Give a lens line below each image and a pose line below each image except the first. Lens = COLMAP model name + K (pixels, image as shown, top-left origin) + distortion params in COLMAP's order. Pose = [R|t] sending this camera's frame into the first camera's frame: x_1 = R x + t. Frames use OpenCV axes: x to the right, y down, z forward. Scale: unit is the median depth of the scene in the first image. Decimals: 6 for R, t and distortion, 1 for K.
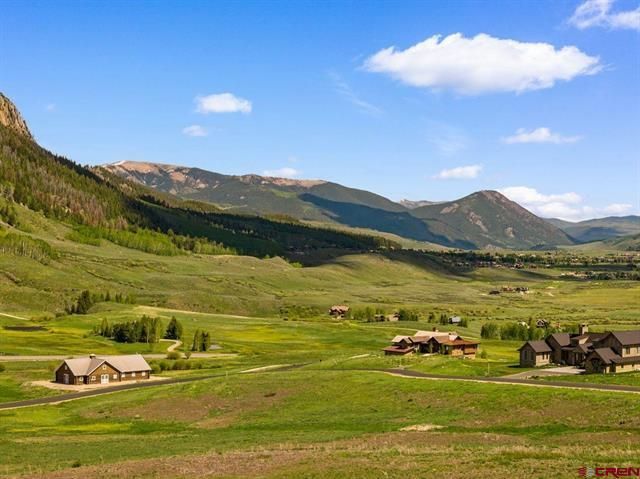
lens RADIAL K [[1284.0, 0, 319.0], [0, 1284.0, 239.2], [0, 0, 1]] dist [-0.168996, 0.309904]
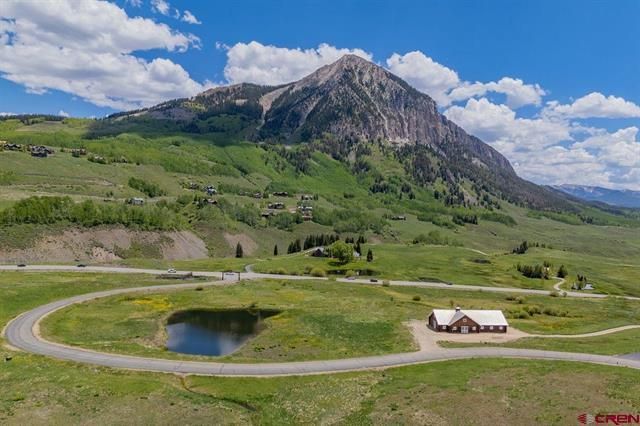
lens RADIAL K [[470.3, 0, 320.9], [0, 470.3, 207.4], [0, 0, 1]] dist [0.079838, -0.073987]
pose [[0.813478, 0.022738, -0.581151, -0.015711], [-0.030760, 0.999519, -0.003950, -0.003841], [0.580781, 0.021090, 0.813786, 0.546673]]
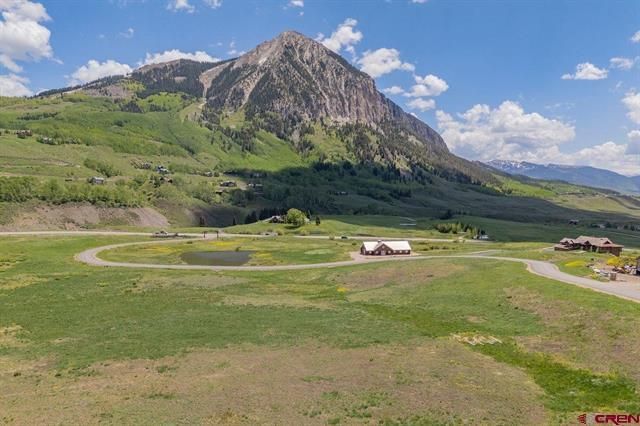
lens RADIAL K [[467.5, 0, 321.0], [0, 467.5, 240.0], [0, 0, 1]] dist [0.073038, -0.067883]
pose [[0.877658, 0.057375, -0.475840, 0.083881], [-0.007603, 0.994351, 0.105873, 0.016106], [0.479226, -0.089303, 0.873136, 0.349140]]
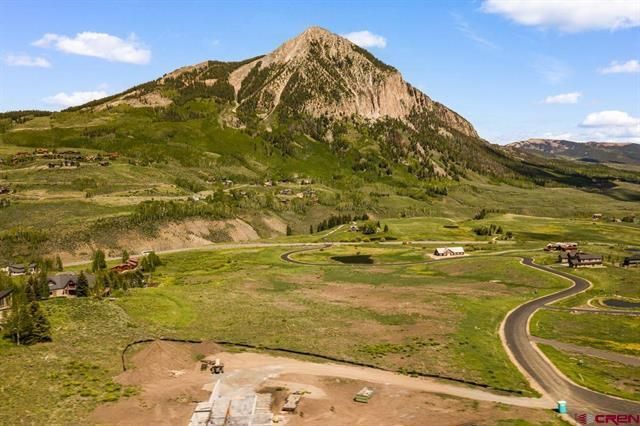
lens RADIAL K [[529.7, 0, 322.8], [0, 529.7, 211.8], [0, 0, 1]] dist [0.022660, -0.044279]
pose [[0.865073, 0.011314, -0.501518, 0.245700], [0.024897, 0.997545, 0.065448, -0.102400], [0.501027, -0.069104, 0.862668, -0.360644]]
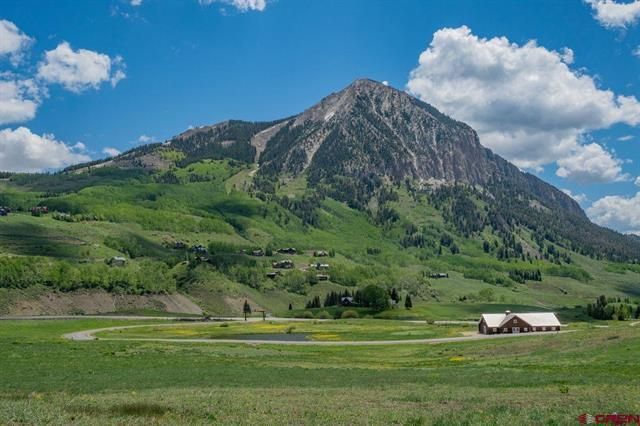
lens RADIAL K [[630.6, 0, 315.1], [0, 630.6, 209.8], [0, 0, 1]] dist [0.019648, 0.002734]
pose [[0.797249, -0.080086, -0.598314, 0.048701], [0.012964, 0.993203, -0.115669, 0.062897], [0.603511, 0.084461, 0.792869, 0.405691]]
